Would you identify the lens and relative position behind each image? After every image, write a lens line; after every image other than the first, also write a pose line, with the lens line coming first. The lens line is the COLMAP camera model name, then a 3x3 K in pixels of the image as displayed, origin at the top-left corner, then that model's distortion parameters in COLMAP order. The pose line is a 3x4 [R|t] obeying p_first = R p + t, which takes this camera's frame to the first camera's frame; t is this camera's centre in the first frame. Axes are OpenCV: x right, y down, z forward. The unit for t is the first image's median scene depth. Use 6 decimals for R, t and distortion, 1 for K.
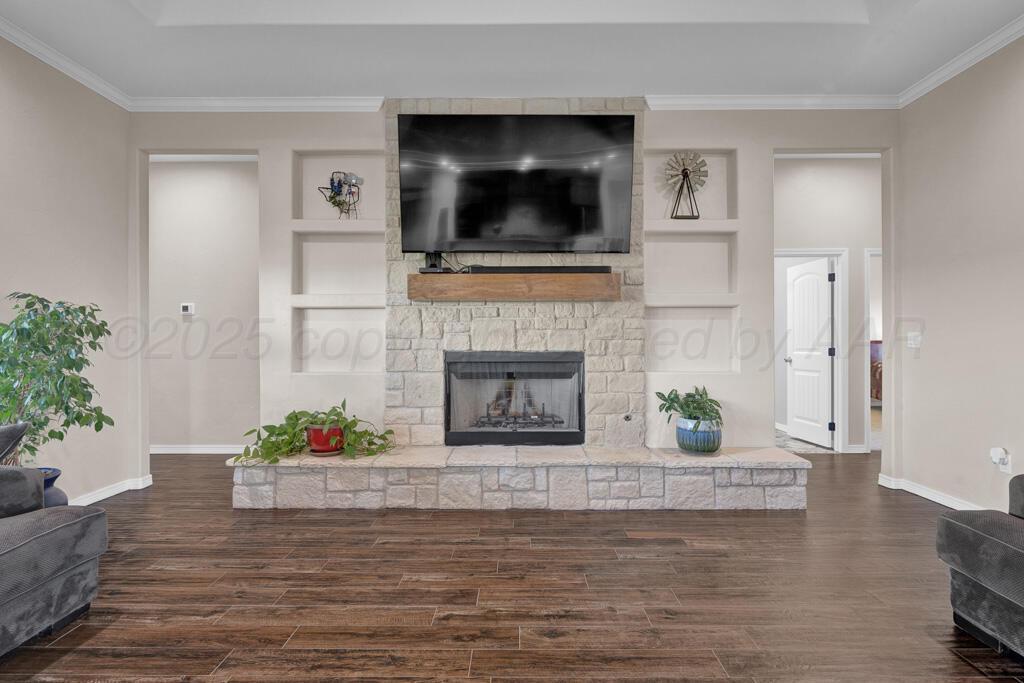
lens RADIAL K [[502.6, 0, 515.0], [0, 502.6, 340.9], [0, 0, 1]] dist [-0.002265, -0.000081]
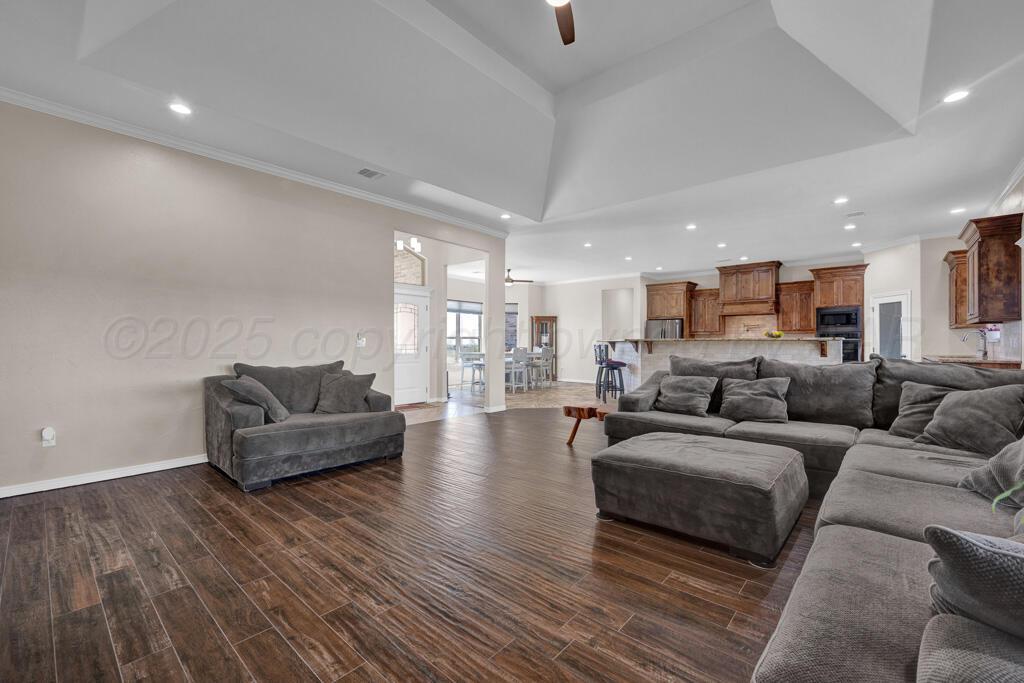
lens RADIAL K [[434.2, 0, 508.5], [0, 434.2, 343.5], [0, 0, 1]] dist [-0.000725, -0.000109]
pose [[-0.755905, 0.003747, 0.654670, -0.877009], [0.002844, 0.999993, -0.002440, -0.000423], [-0.654675, 0.000017, -0.755910, 1.415062]]
